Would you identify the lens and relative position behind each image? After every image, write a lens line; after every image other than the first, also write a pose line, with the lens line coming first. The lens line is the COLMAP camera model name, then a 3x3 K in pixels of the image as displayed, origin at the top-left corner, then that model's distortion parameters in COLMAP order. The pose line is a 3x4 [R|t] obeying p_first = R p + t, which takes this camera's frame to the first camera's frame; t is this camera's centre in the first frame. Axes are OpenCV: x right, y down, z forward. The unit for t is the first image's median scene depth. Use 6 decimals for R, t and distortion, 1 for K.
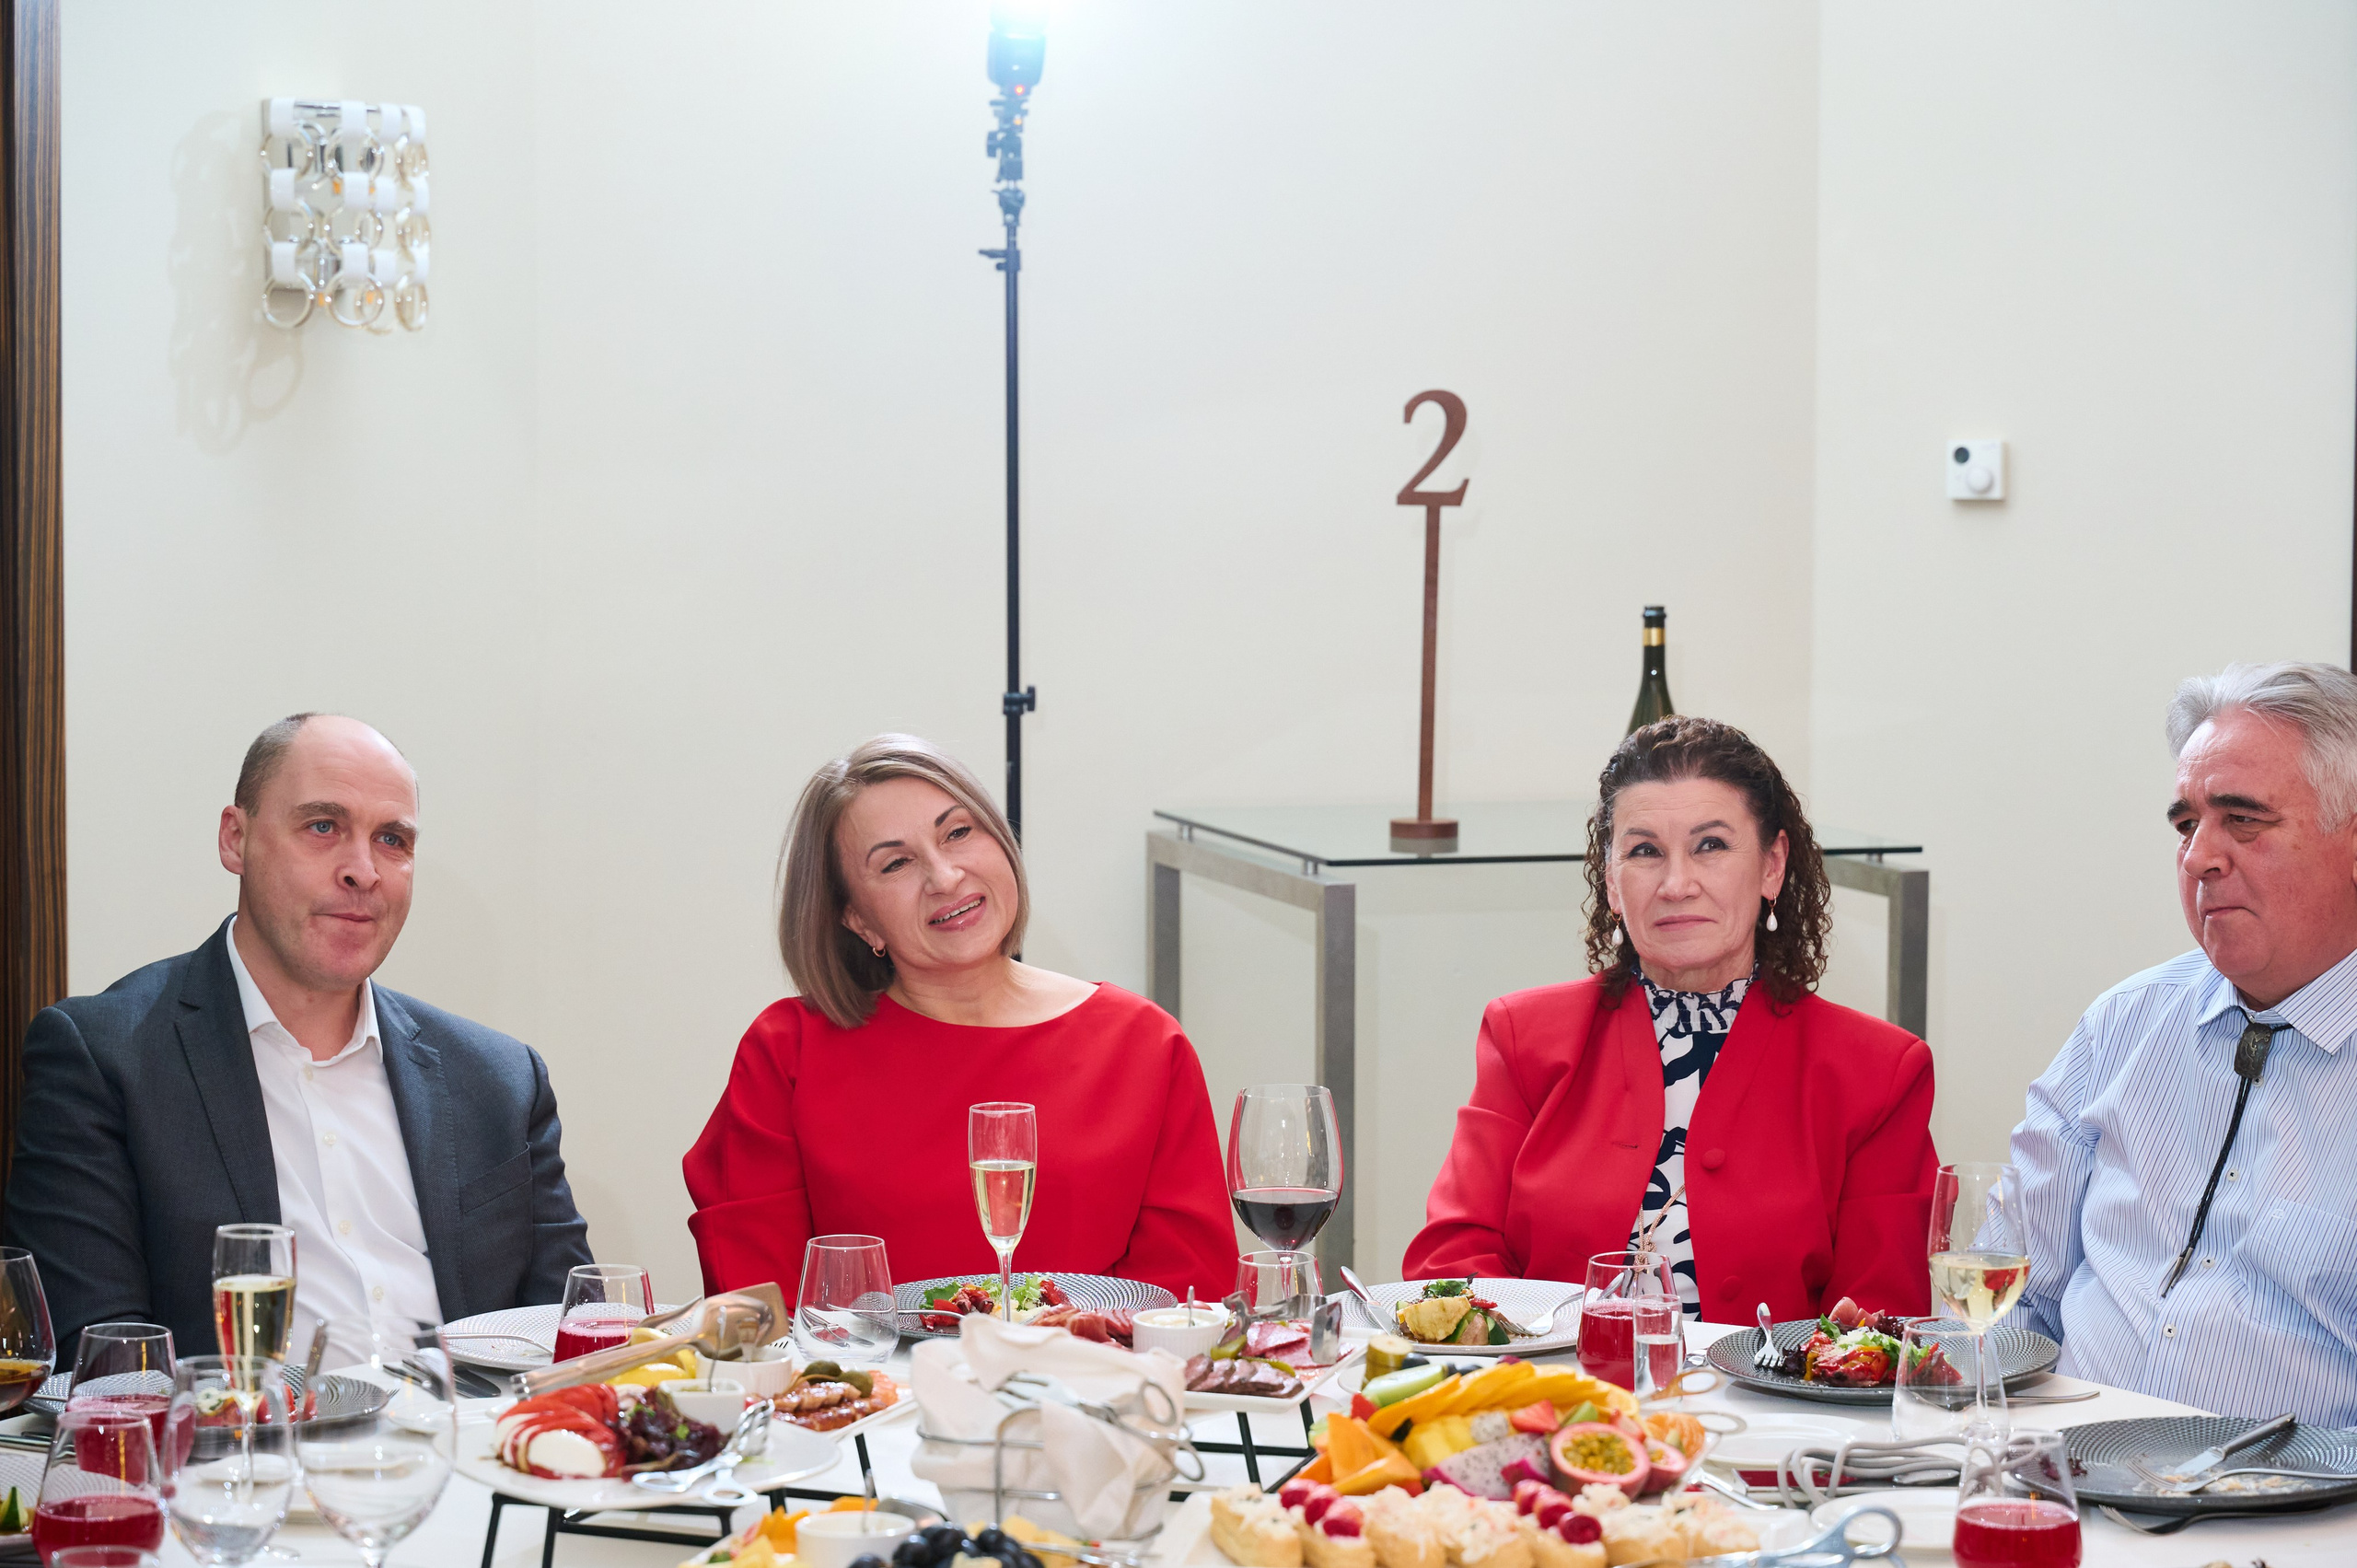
lens RADIAL K [[5005.4, 0, 1145.6], [0, 5005.4, 832.9], [0, 0, 1]] dist [-0.000480, 0.000000]
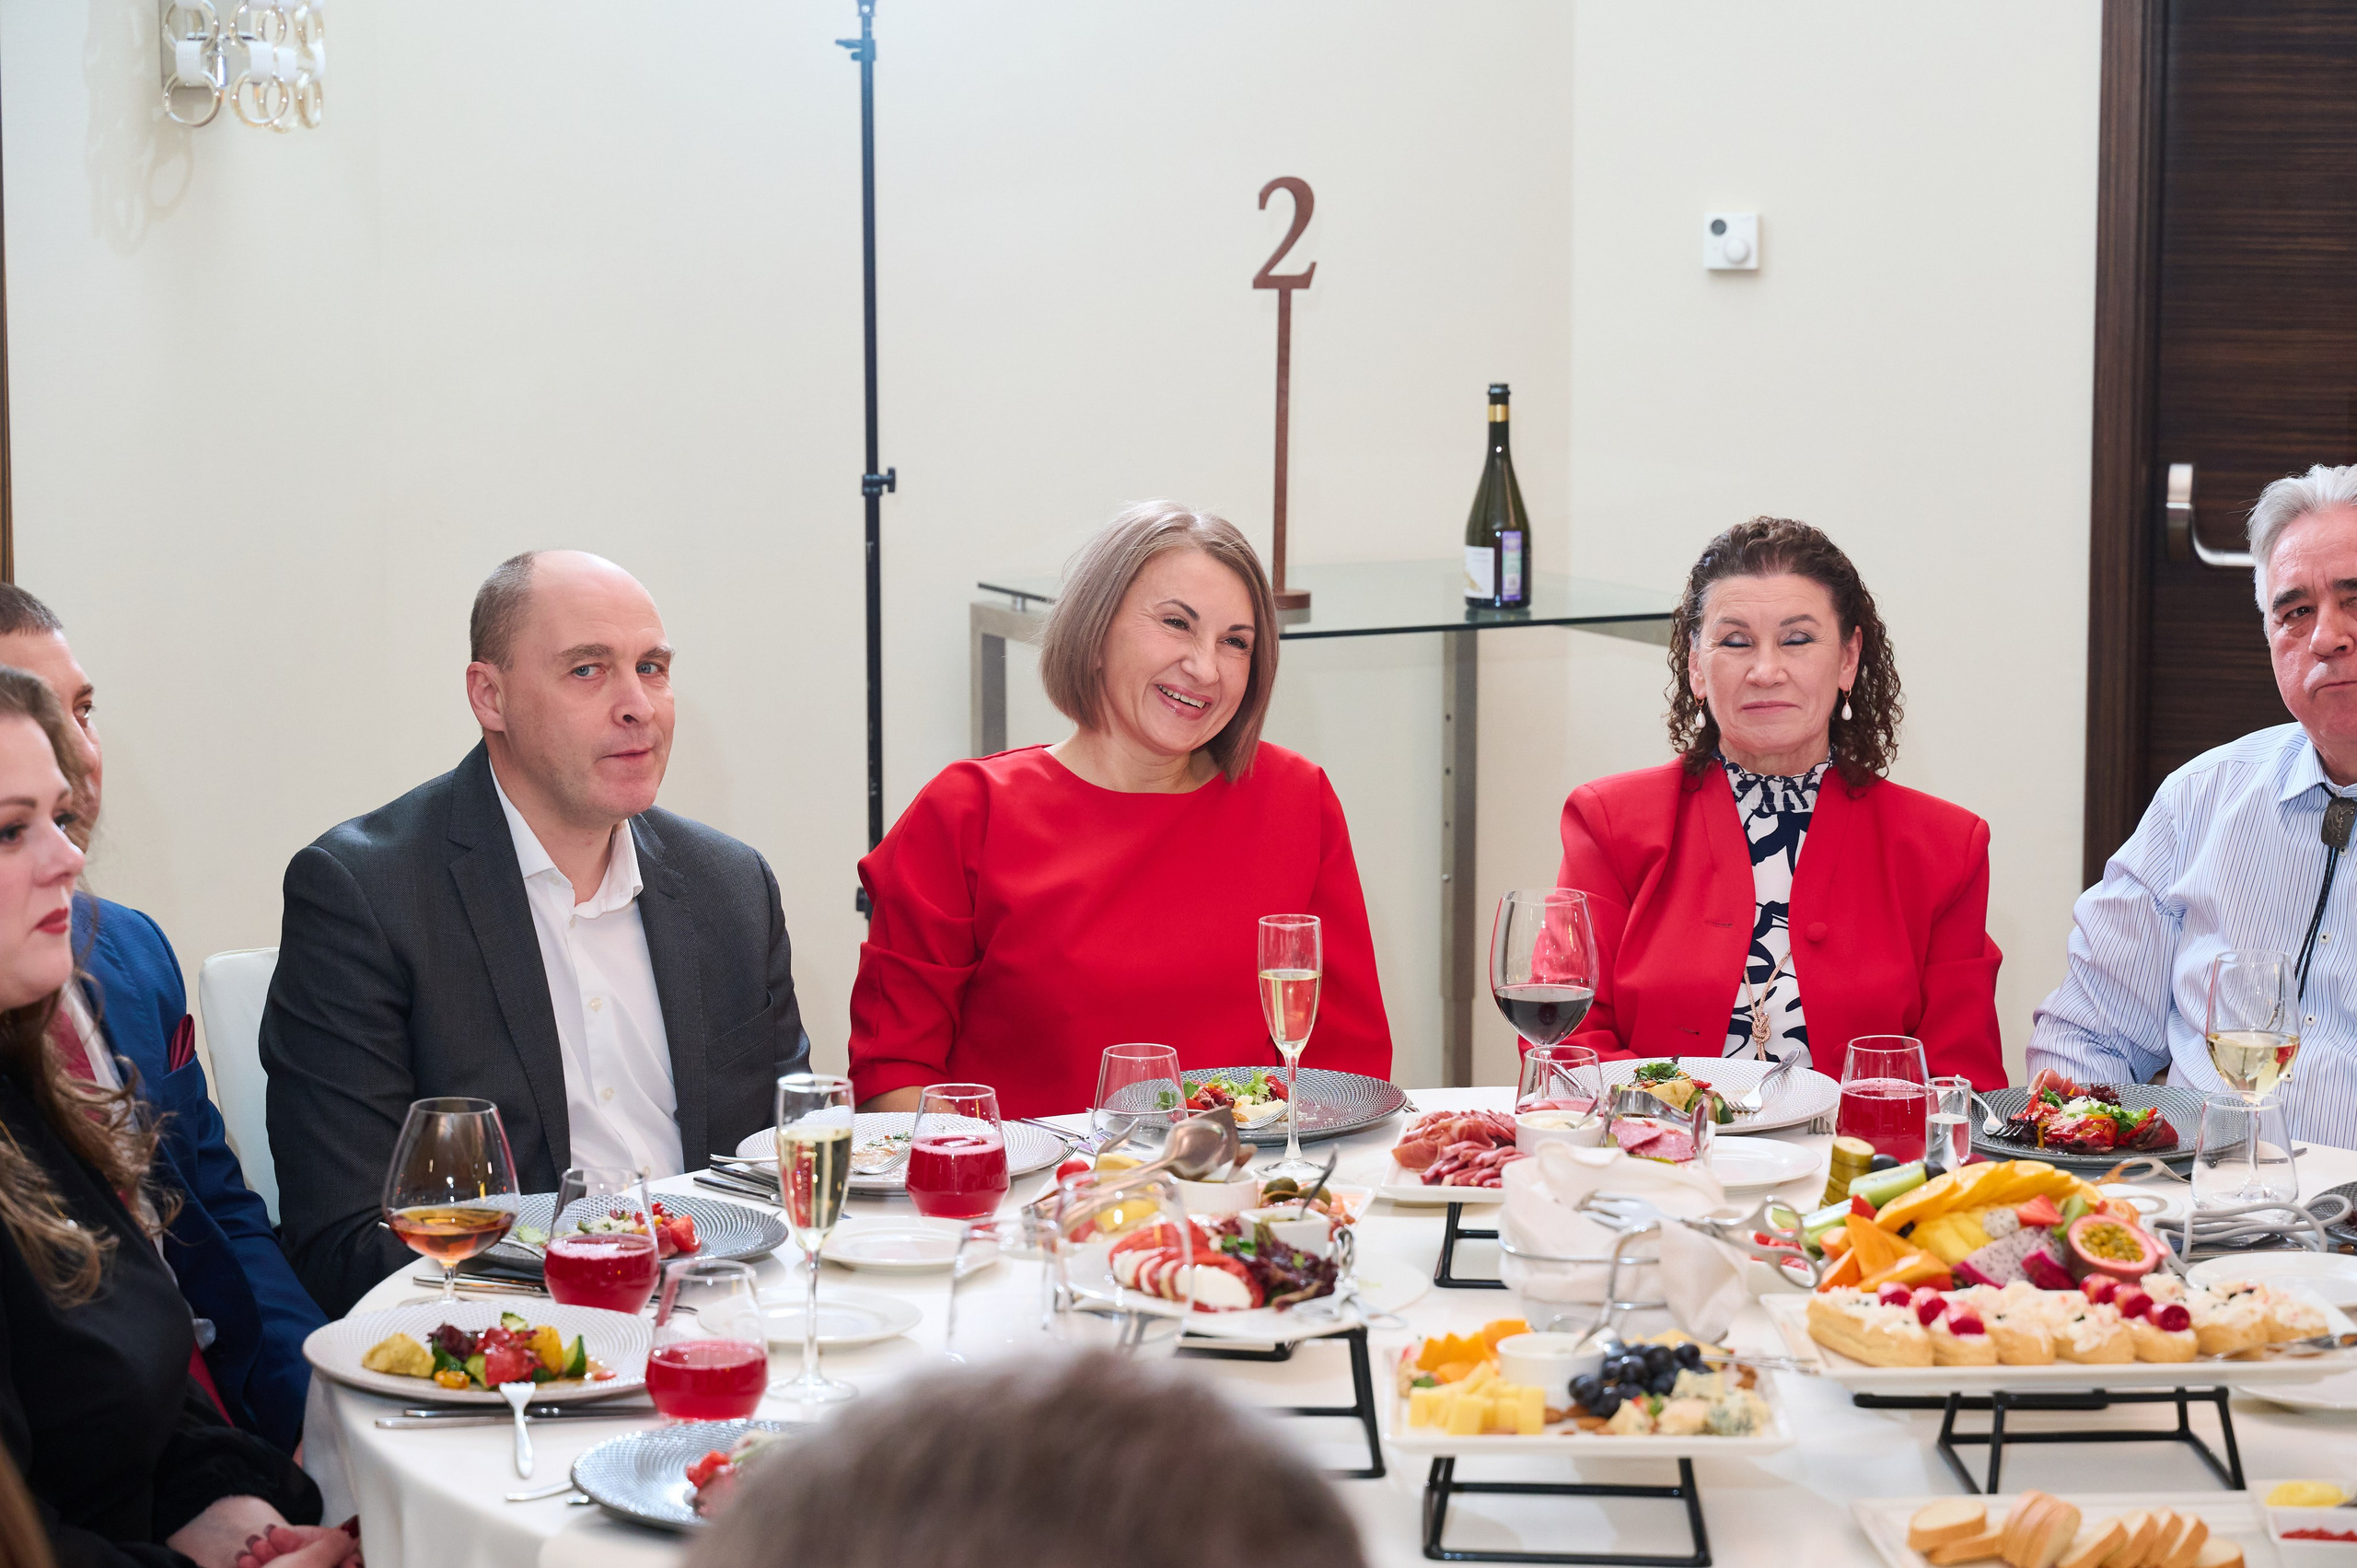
lens RADIAL K [[5005.4, 0, 1189.2], [0, 5005.4, 753.9], [0, 0, 1]] dist [-0.000480, 0.000000]
pose [[0.983766, -0.026871, 0.177435, -0.165259], [0.018411, 0.998621, 0.049158, -0.022685], [-0.178511, -0.045093, 0.982904, -0.023075]]
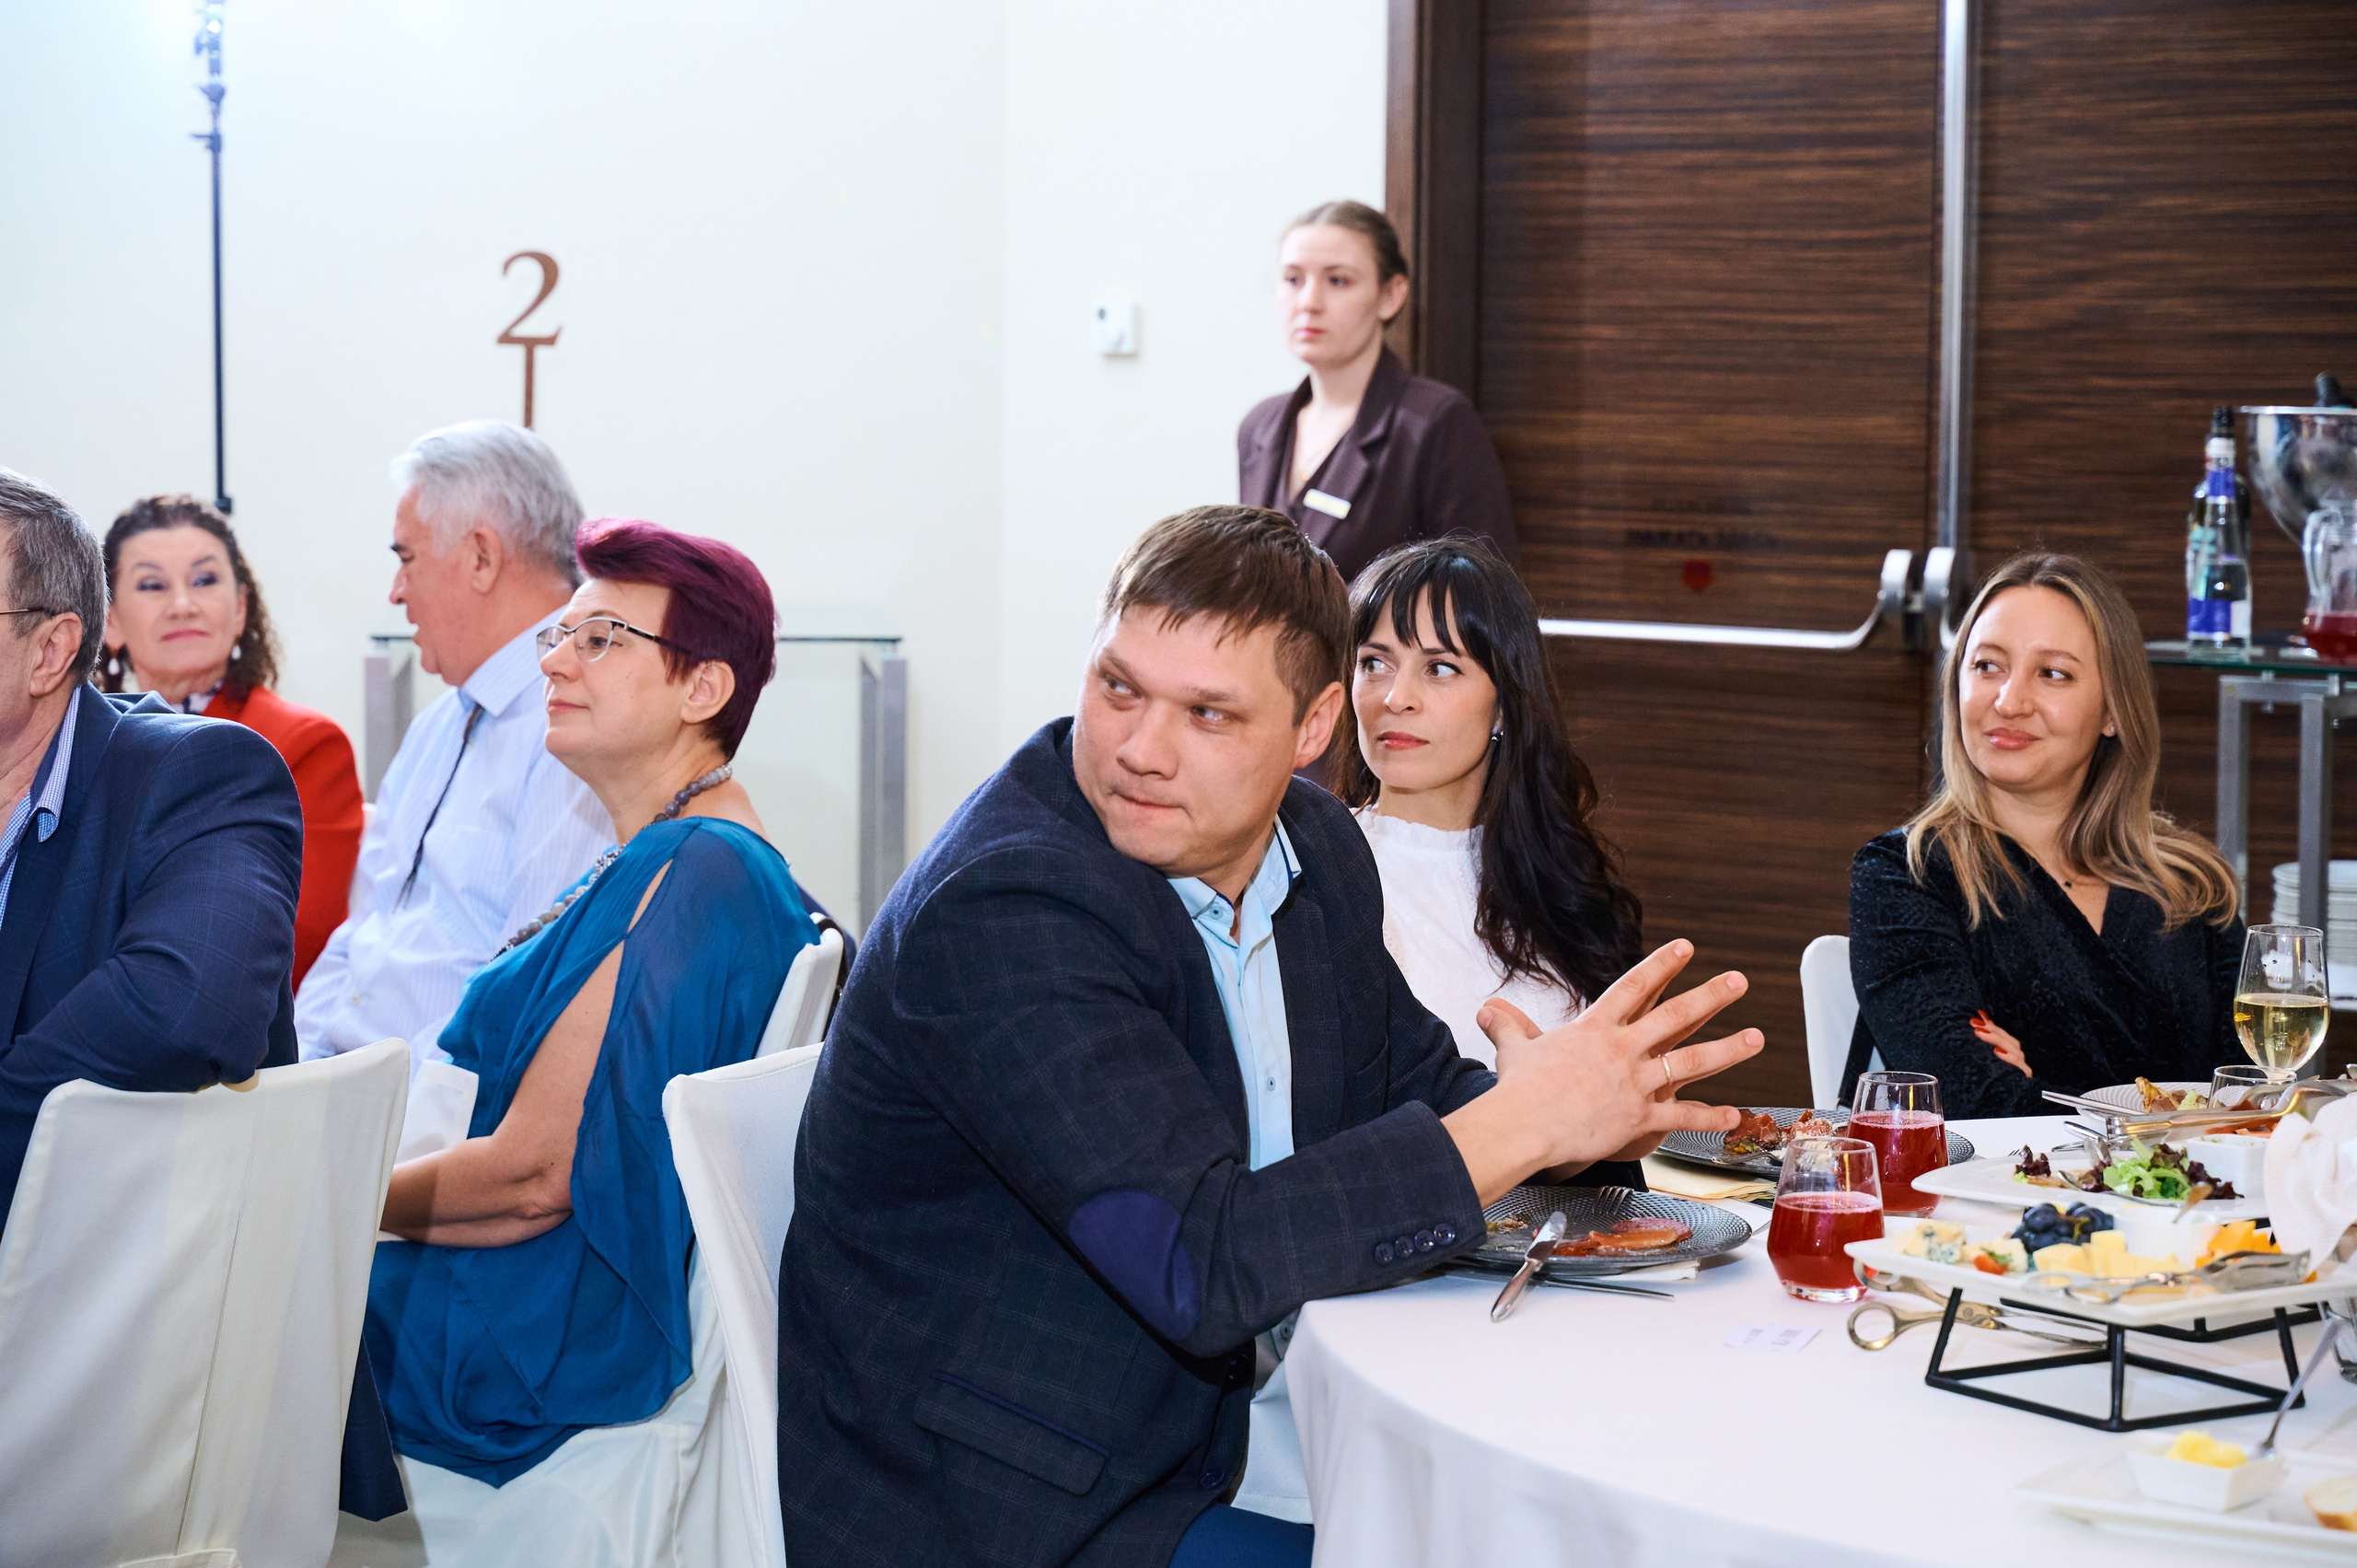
lens RADIAL K [[5005.4, 0, 1181.0], [0, 5005.4, 787.4], [0, 0, 1]] dist [-0.000480, 0.000000]
pose [[0.984012, 0.022113, -0.176727, 0.471996], [-0.022102, 0.999754, 0.002032, 0.038244], [0.176728, 0.001906, 0.984258, -0.167451]]
